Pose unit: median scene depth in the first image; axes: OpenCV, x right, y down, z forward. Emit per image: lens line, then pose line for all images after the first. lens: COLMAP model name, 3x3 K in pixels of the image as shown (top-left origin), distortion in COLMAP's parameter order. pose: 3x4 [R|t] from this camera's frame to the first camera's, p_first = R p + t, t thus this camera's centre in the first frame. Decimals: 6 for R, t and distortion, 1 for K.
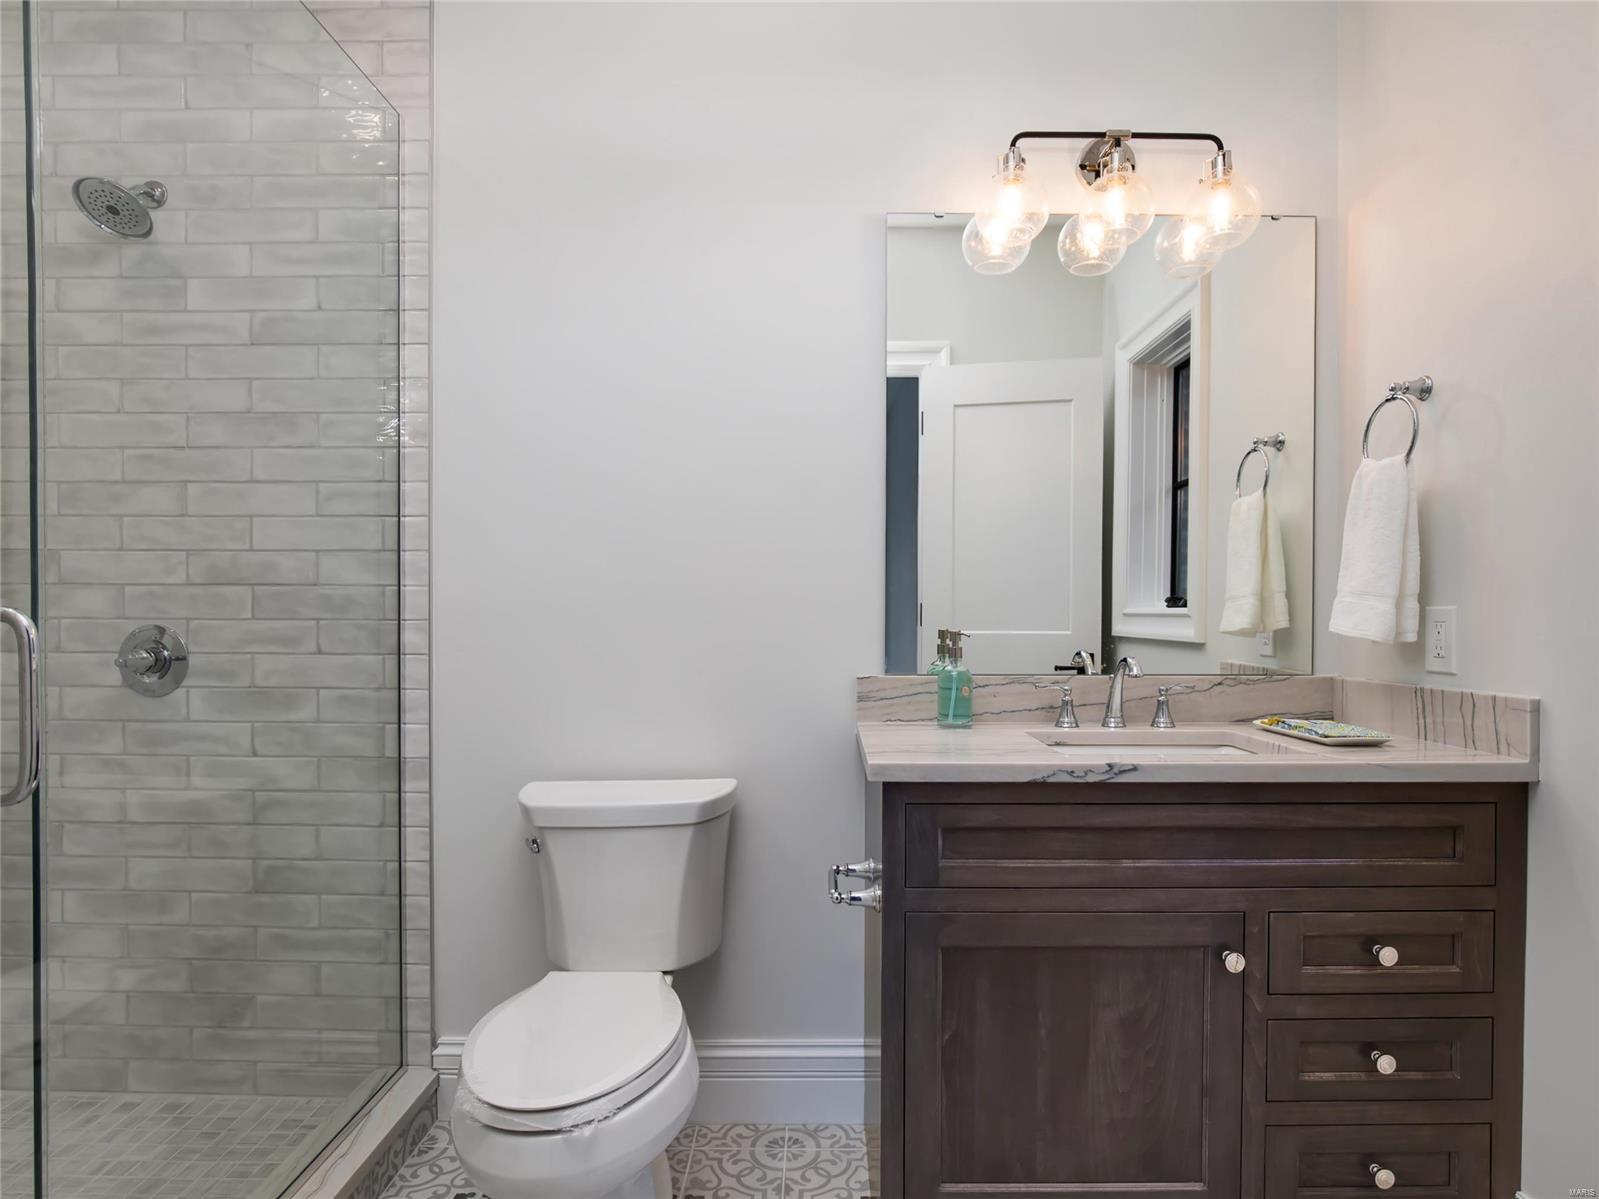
lens RADIAL K [[856.8, 0, 804.7], [0, 856.8, 598.6], [0, 0, 1]] dist [-0.005763, 0.000193]
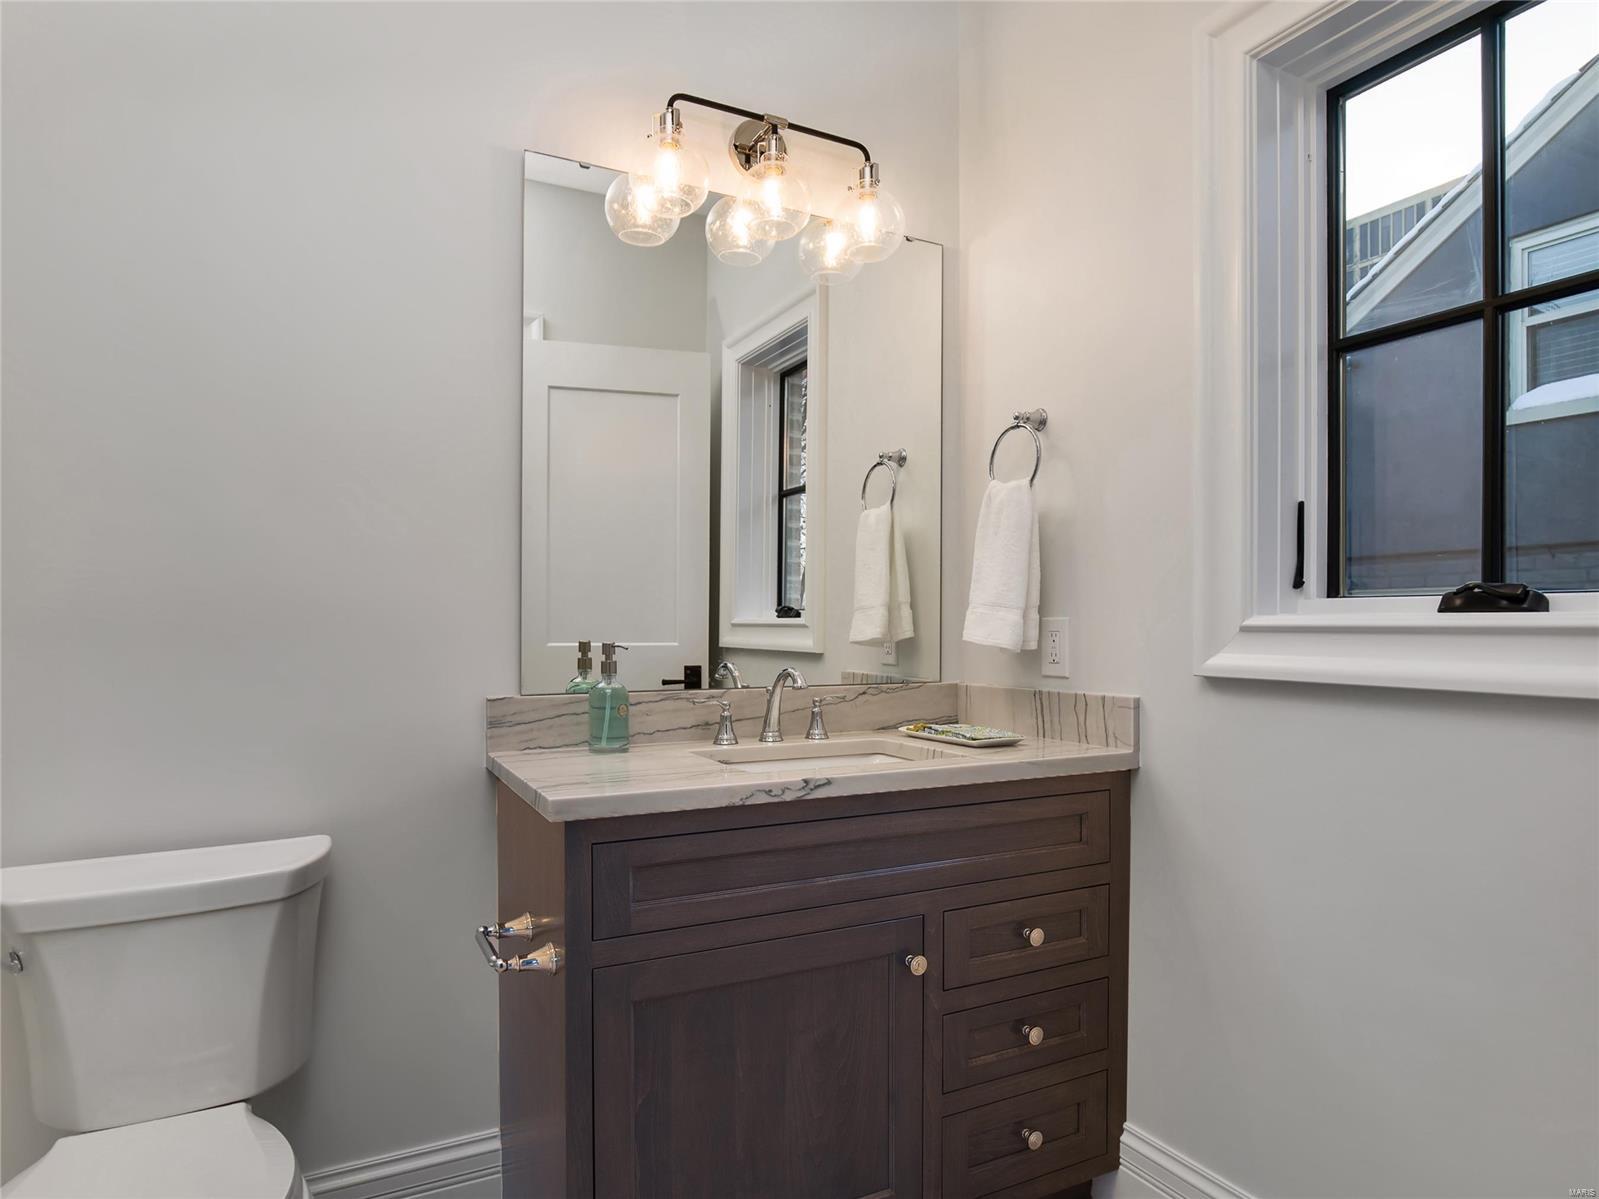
lens RADIAL K [[946.3, 0, 798.9], [0, 946.3, 618.7], [0, 0, 1]] dist [0.002247, -0.000327]
pose [[0.891169, 0.003666, 0.453657, -0.102148], [-0.009222, 0.999907, 0.010036, 0.001430], [-0.453578, -0.013127, 0.891120, 0.046206]]
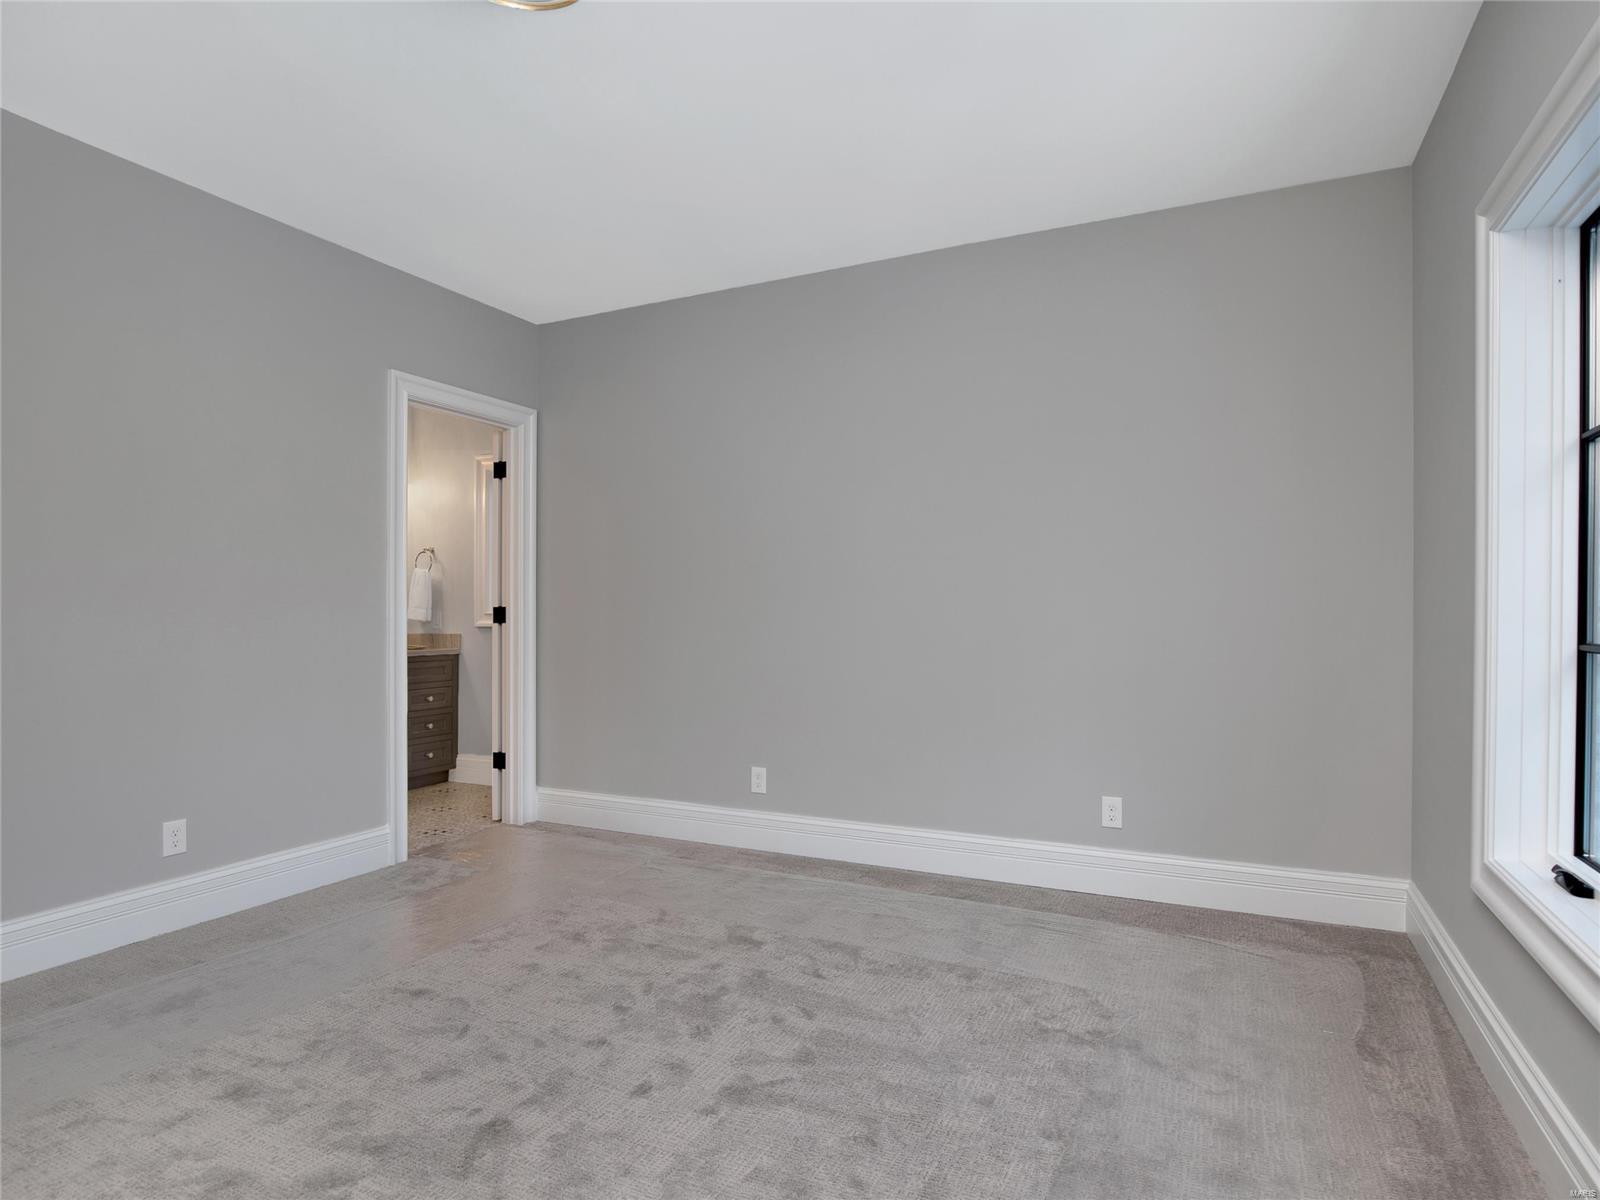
lens RADIAL K [[857.3, 0, 805.2], [0, 857.3, 599.1], [0, 0, 1]] dist [-0.005763, 0.000193]
pose [[0.438641, -0.006135, 0.898641, -1.577029], [-0.012919, 0.999830, 0.013132, -0.094703], [-0.898569, -0.017370, 0.438488, -1.707253]]
